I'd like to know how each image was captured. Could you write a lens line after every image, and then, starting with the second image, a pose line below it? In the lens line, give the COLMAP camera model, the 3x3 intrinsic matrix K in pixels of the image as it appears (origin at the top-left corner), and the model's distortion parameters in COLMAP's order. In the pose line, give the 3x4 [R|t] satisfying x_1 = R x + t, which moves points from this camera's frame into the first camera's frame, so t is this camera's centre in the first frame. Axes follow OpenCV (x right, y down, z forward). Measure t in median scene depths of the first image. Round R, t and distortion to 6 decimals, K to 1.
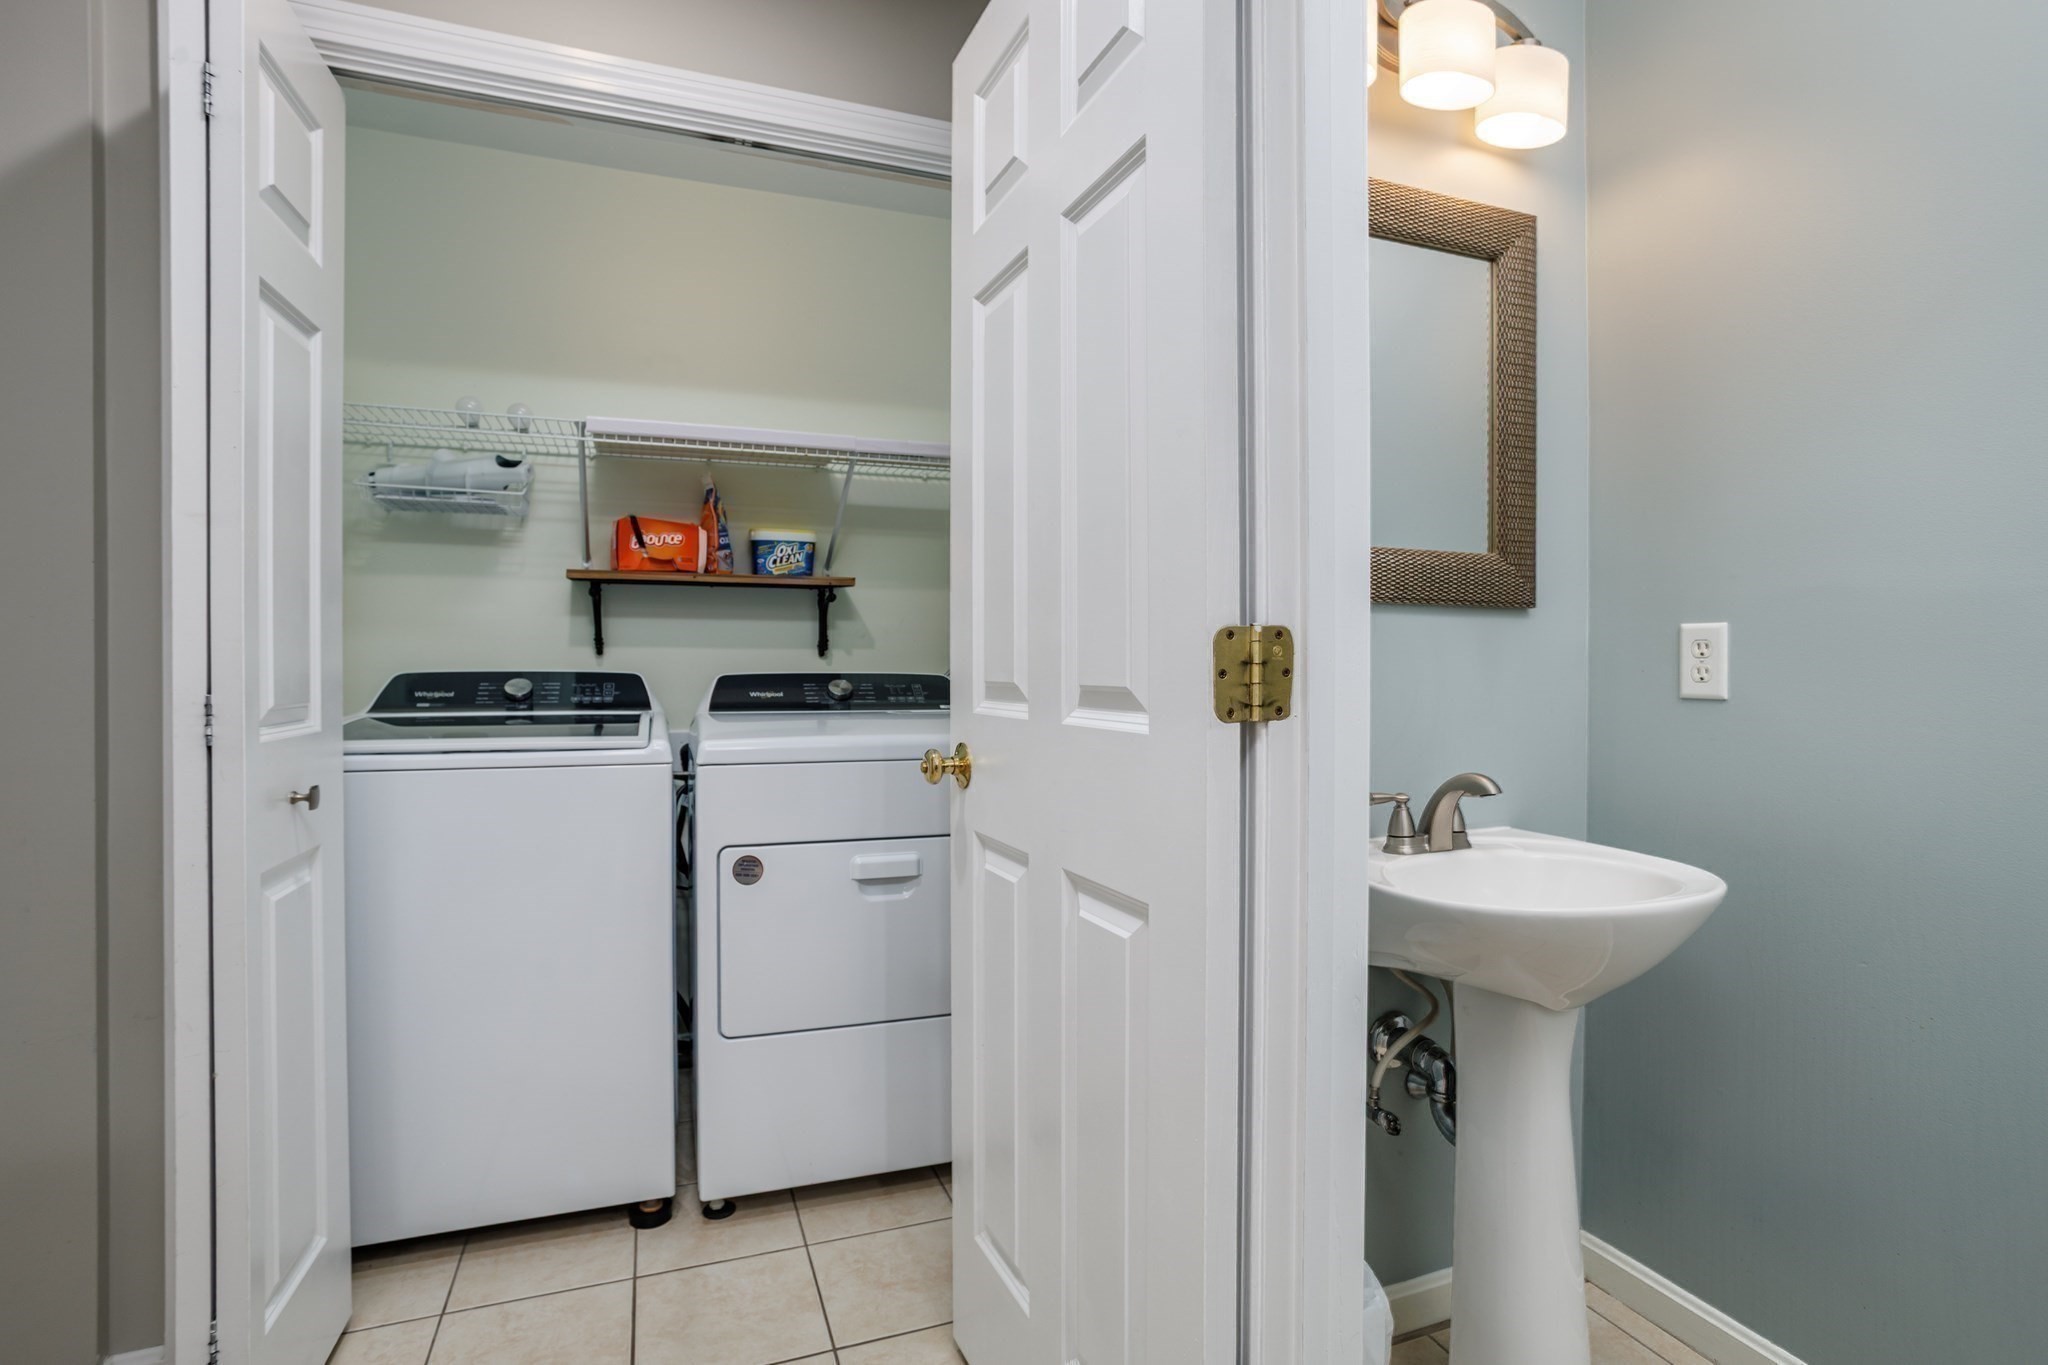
lens RADIAL K [[990.5, 0, 1011.0], [0, 990.5, 671.6], [0, 0, 1]] dist [-0.026862, 0.004786]
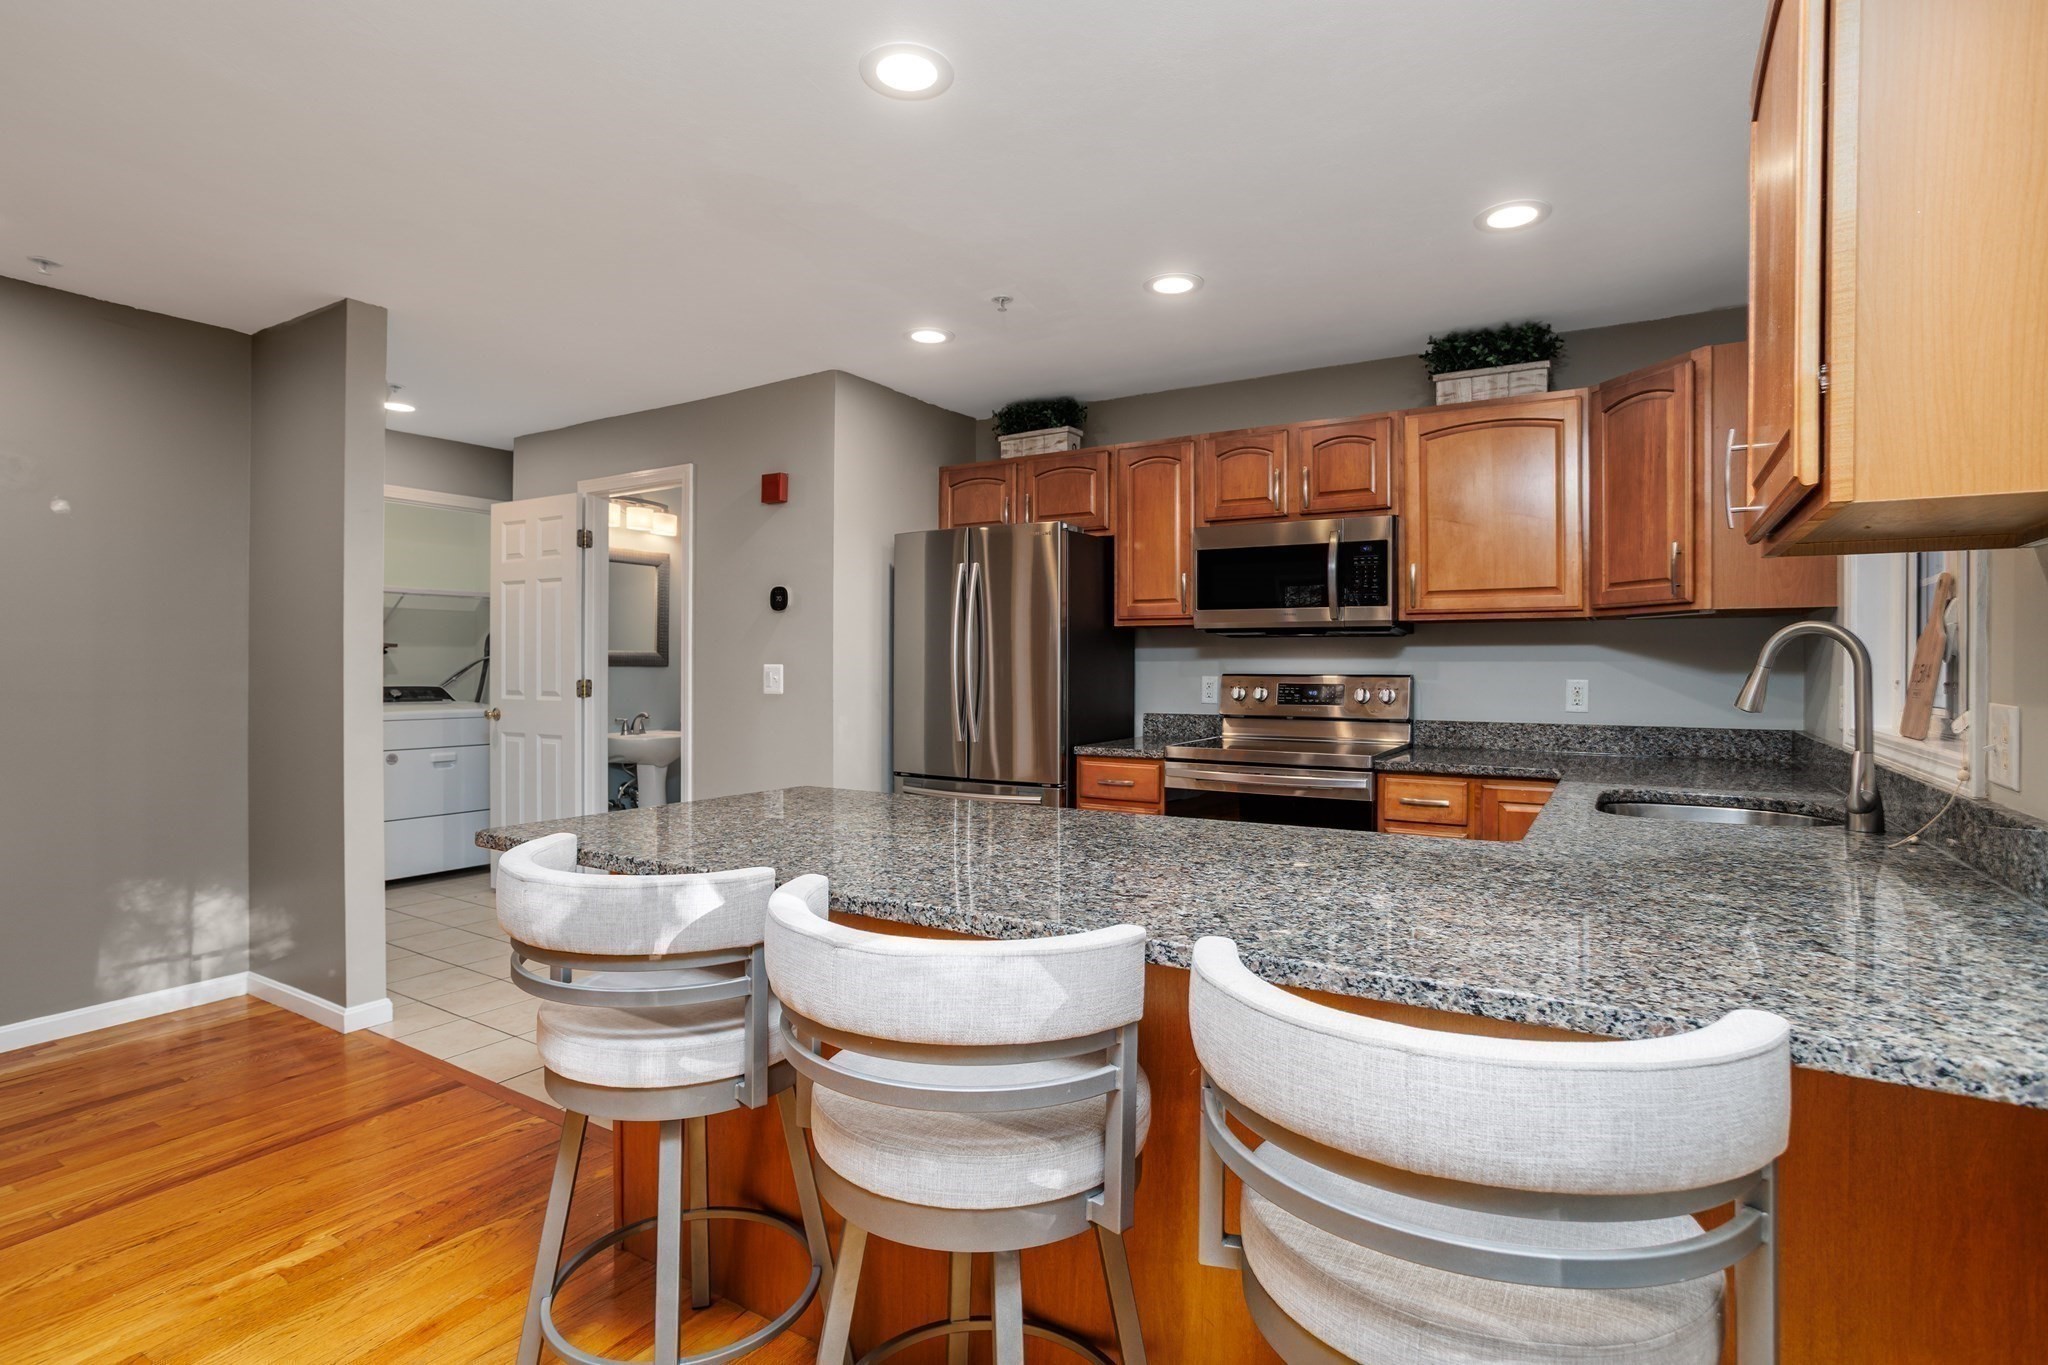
lens RADIAL K [[990.5, 0, 1017.7], [0, 990.5, 677.3], [0, 0, 1]] dist [-0.026862, 0.004786]
pose [[0.792165, 0.001885, 0.610304, -0.443278], [-0.002675, 0.999996, 0.000384, -0.025537], [-0.610301, -0.001937, 0.792167, -1.793334]]
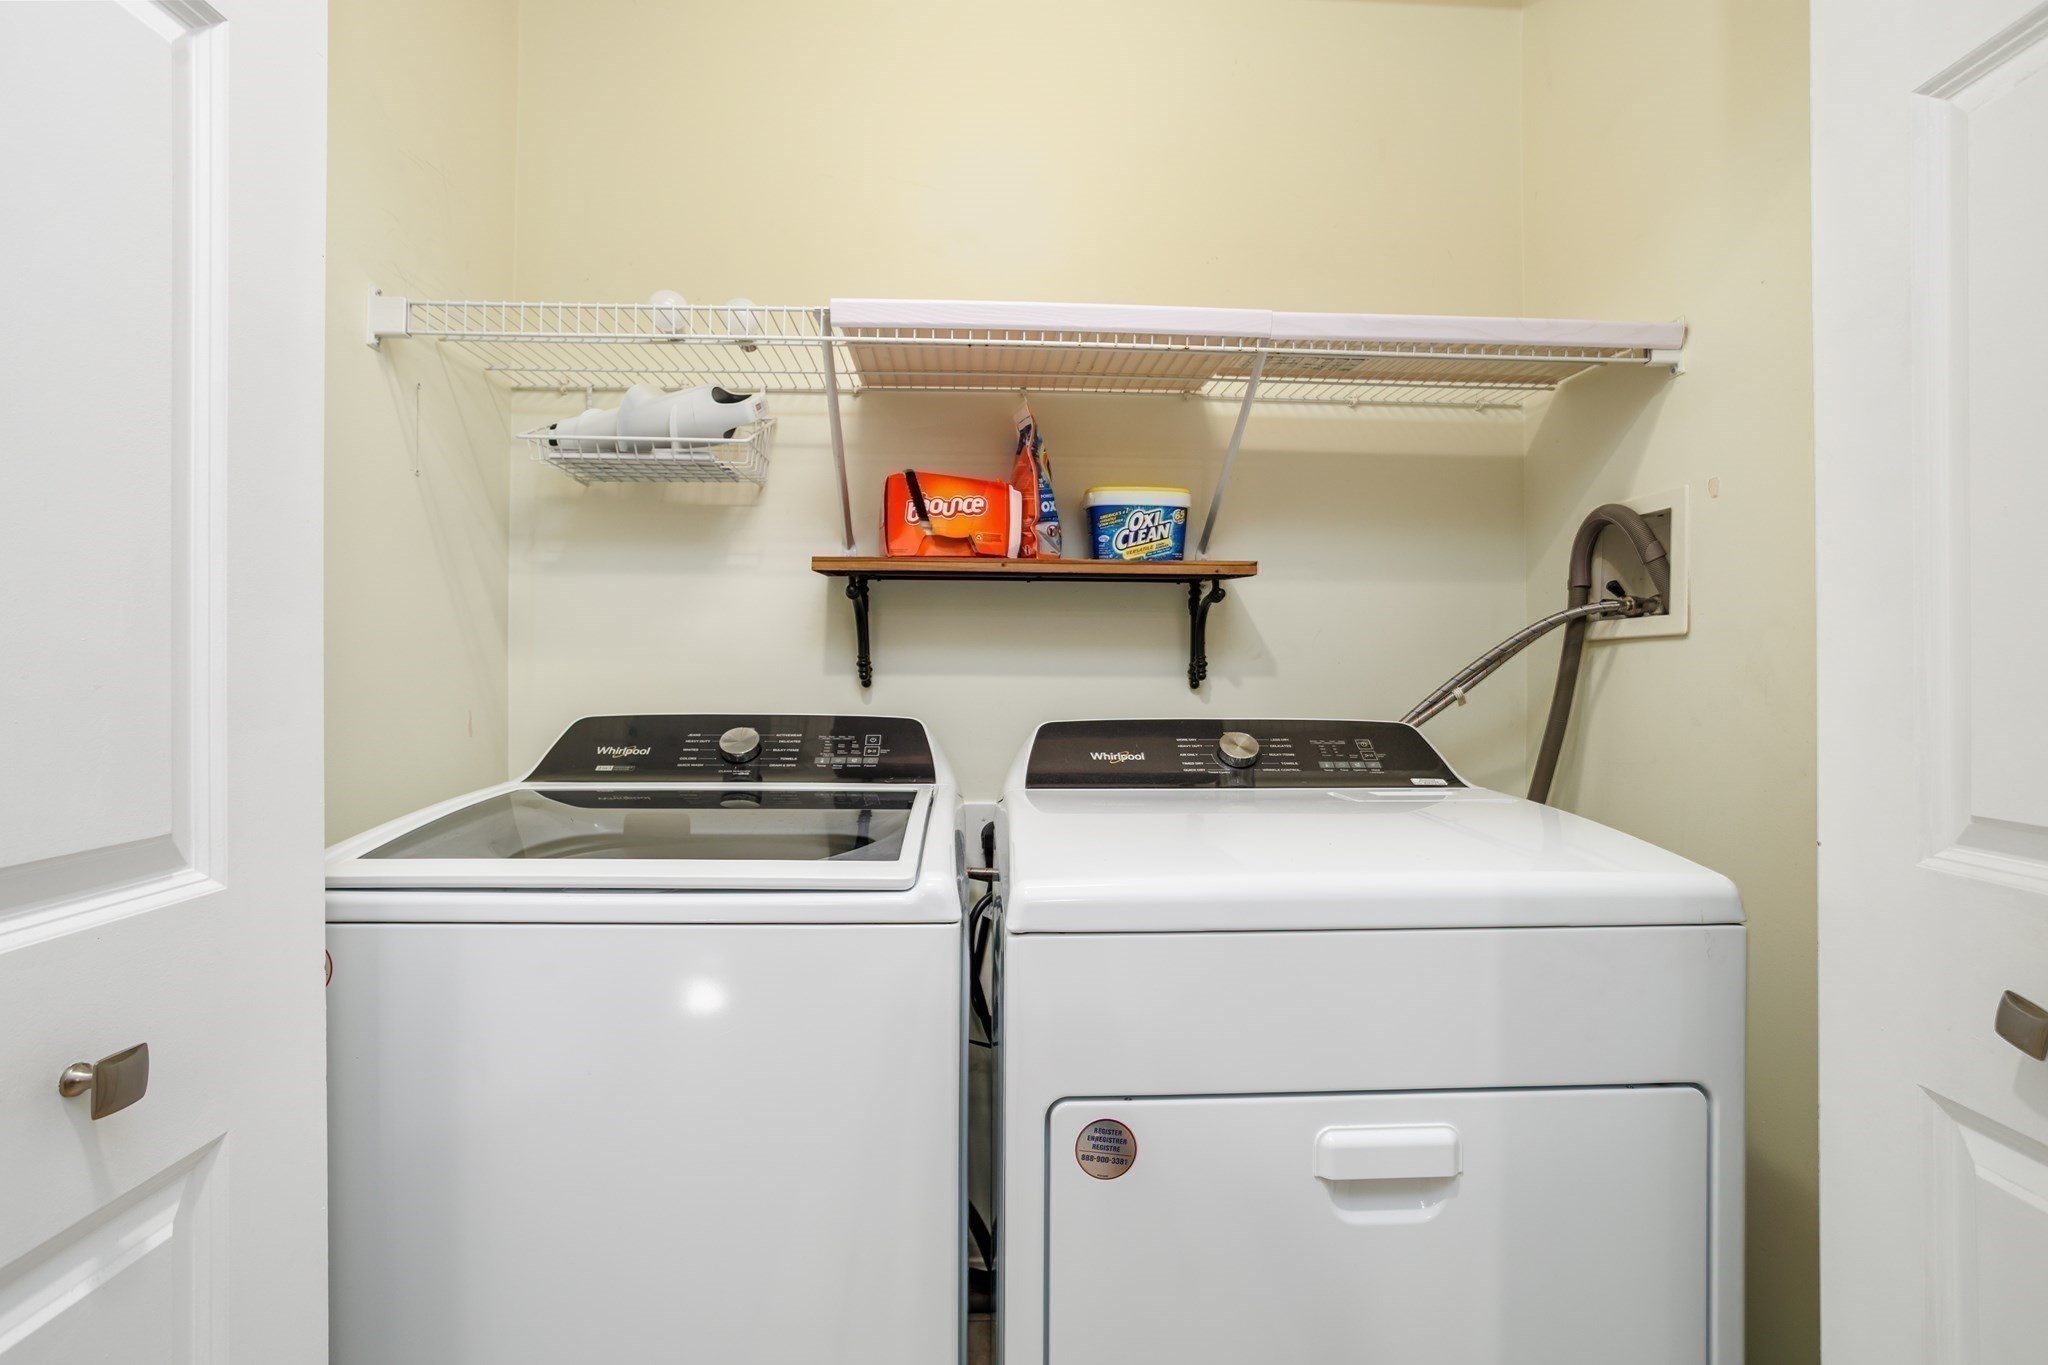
lens RADIAL K [[990.5, 0, 1014.0], [0, 990.5, 678.4], [0, 0, 1]] dist [-0.026862, 0.004786]
pose [[0.956241, 0.003570, -0.292558, -0.133009], [-0.003737, 0.999993, -0.000011, -0.024583], [0.292556, 0.001104, 0.956248, 0.411872]]
